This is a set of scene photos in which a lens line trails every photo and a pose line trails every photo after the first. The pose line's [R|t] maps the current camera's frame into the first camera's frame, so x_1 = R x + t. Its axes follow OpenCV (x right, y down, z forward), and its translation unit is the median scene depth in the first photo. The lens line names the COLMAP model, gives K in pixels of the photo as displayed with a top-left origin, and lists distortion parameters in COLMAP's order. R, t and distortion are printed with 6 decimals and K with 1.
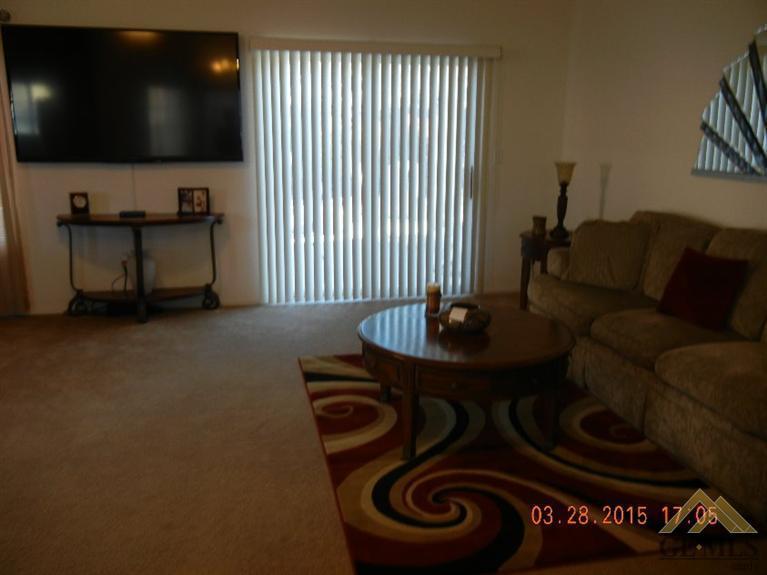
lens RADIAL K [[670.4, 0, 383.5], [0, 670.4, 287.5], [0, 0, 1]] dist [0.000768, 0.002601]
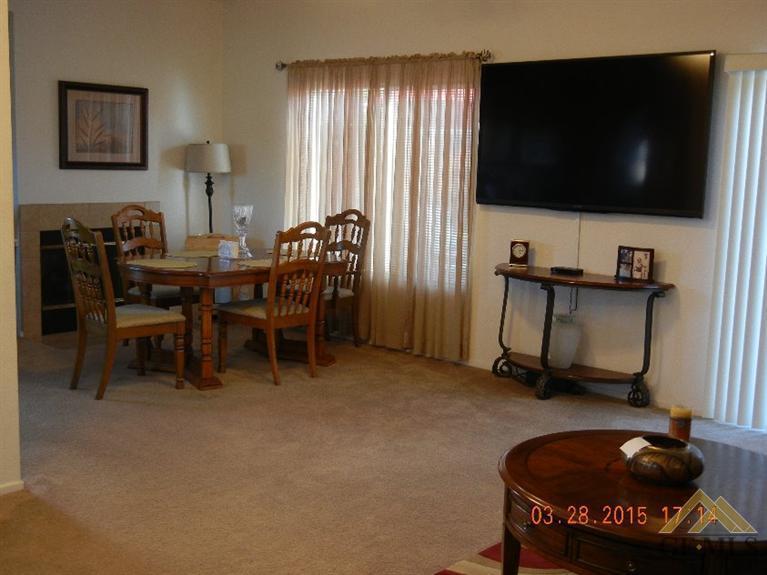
lens RADIAL K [[909.6, 0, 383.5], [0, 909.6, 287.5], [0, 0, 1]] dist [0.013747, 0.008549]
pose [[0.576398, 0.123068, -0.807849, 0.413618], [-0.215188, 0.976561, -0.004767, -0.033907], [0.788327, 0.176588, 0.589371, 0.146009]]
